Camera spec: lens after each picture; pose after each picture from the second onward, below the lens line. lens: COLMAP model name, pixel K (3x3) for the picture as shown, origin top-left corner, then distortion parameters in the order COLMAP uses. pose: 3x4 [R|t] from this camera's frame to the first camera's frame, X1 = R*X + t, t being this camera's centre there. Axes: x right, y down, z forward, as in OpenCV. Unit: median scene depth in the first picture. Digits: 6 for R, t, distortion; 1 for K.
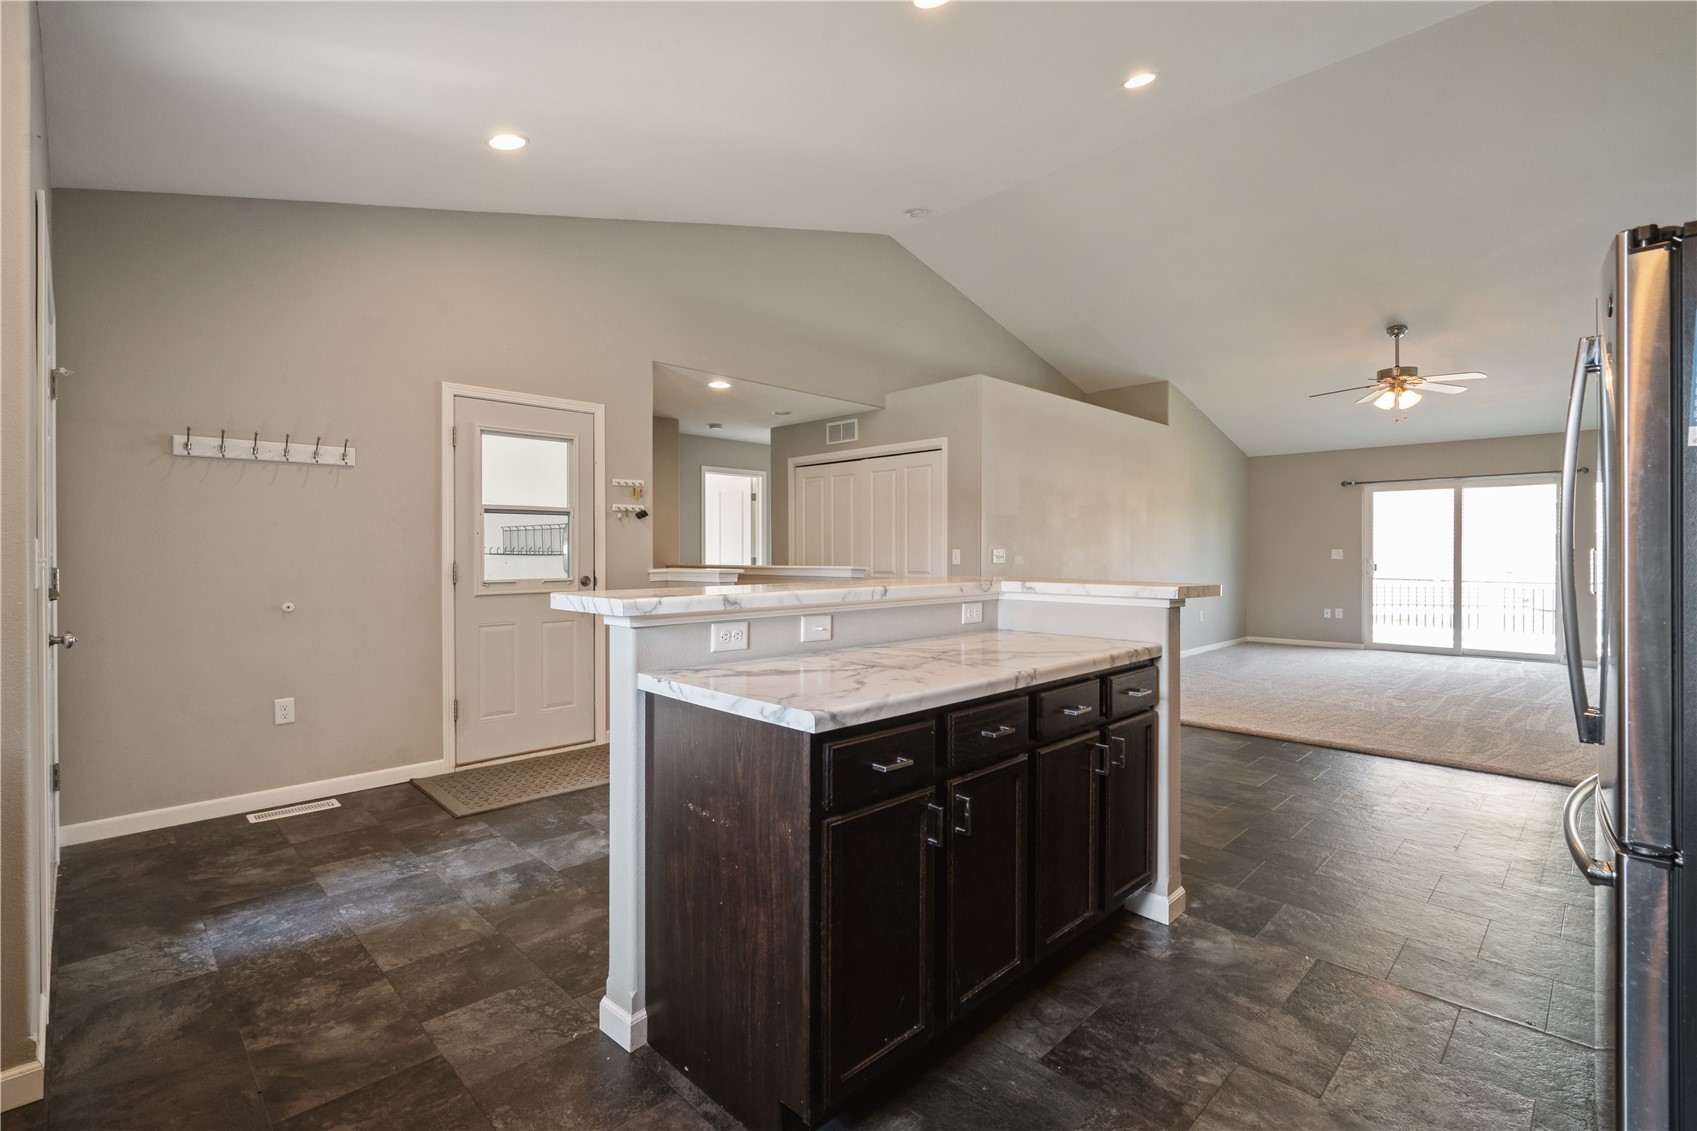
lens RADIAL K [[772.8, 0, 870.1], [0, 772.8, 567.5], [0, 0, 1]] dist [-0.006802, 0.001051]
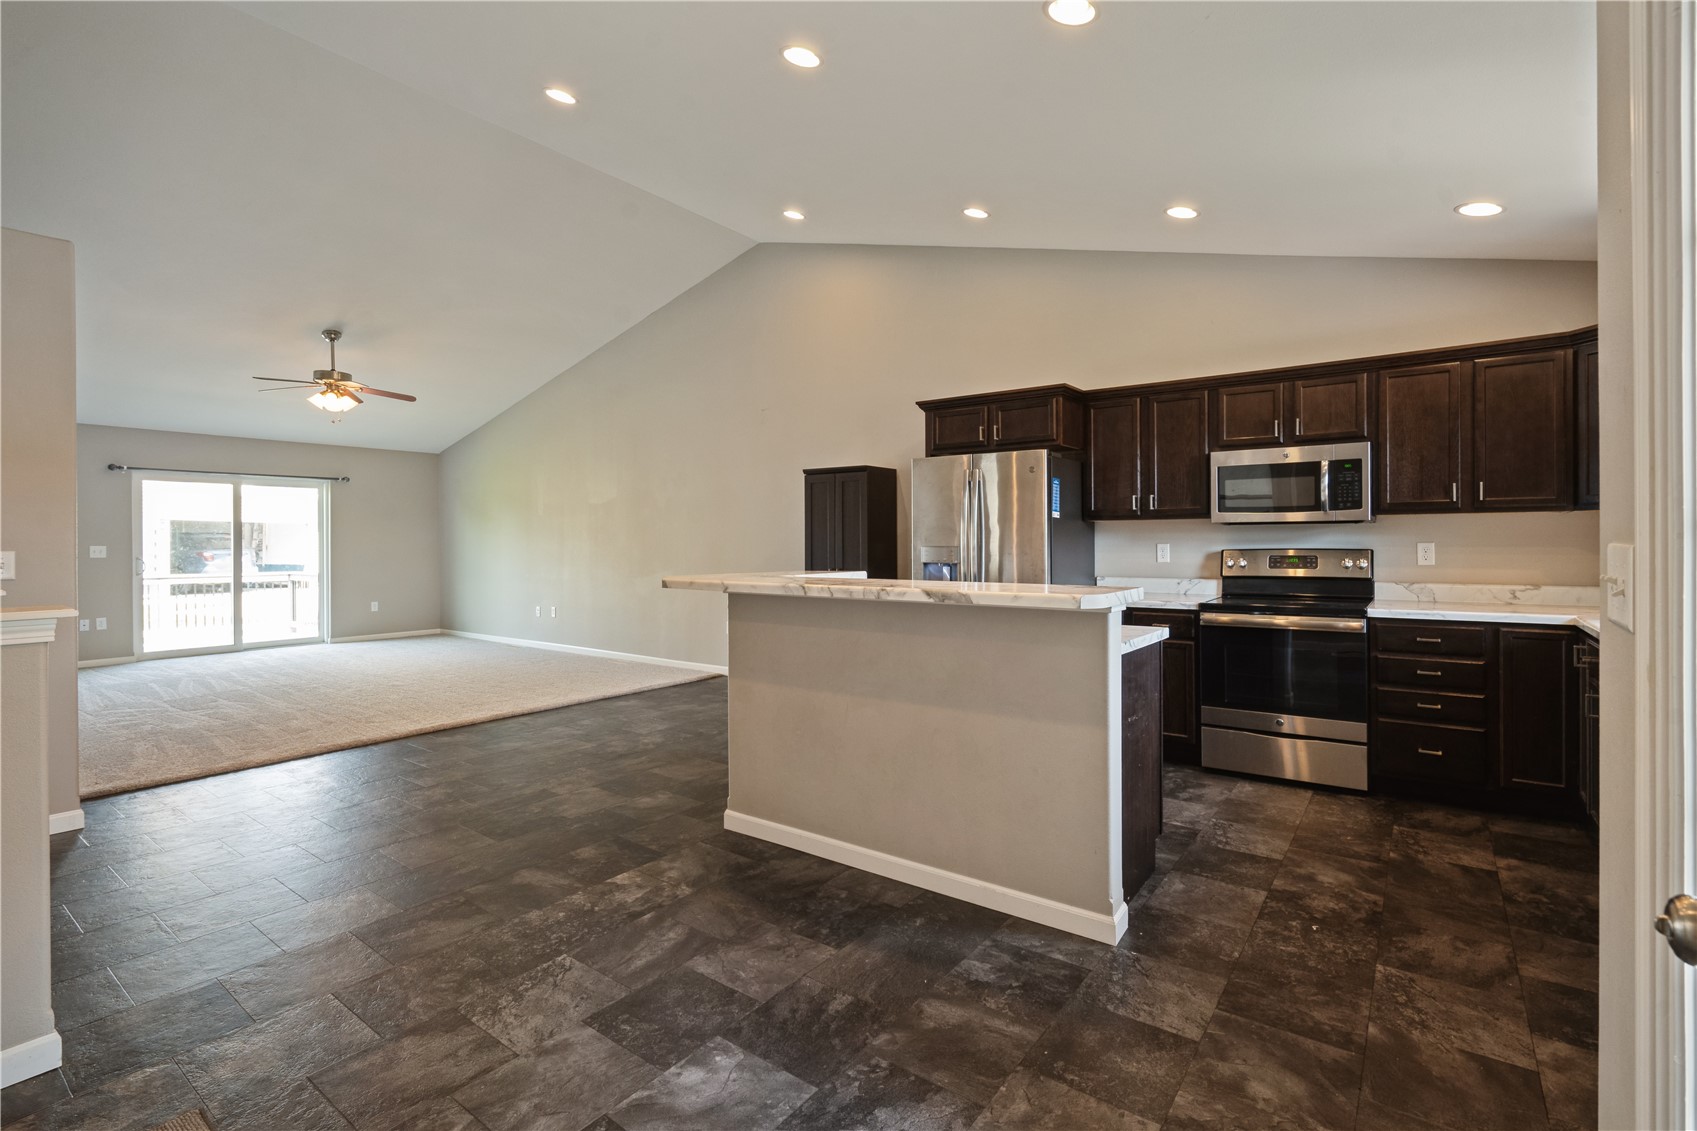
lens RADIAL K [[772.8, 0, 848.4], [0, 772.8, 543.0], [0, 0, 1]] dist [-0.006802, 0.001051]
pose [[-0.148386, 0.004305, 0.988920, -1.362176], [0.024009, 0.999711, -0.000749, -0.027442], [-0.988638, 0.023631, -0.148446, 1.417373]]
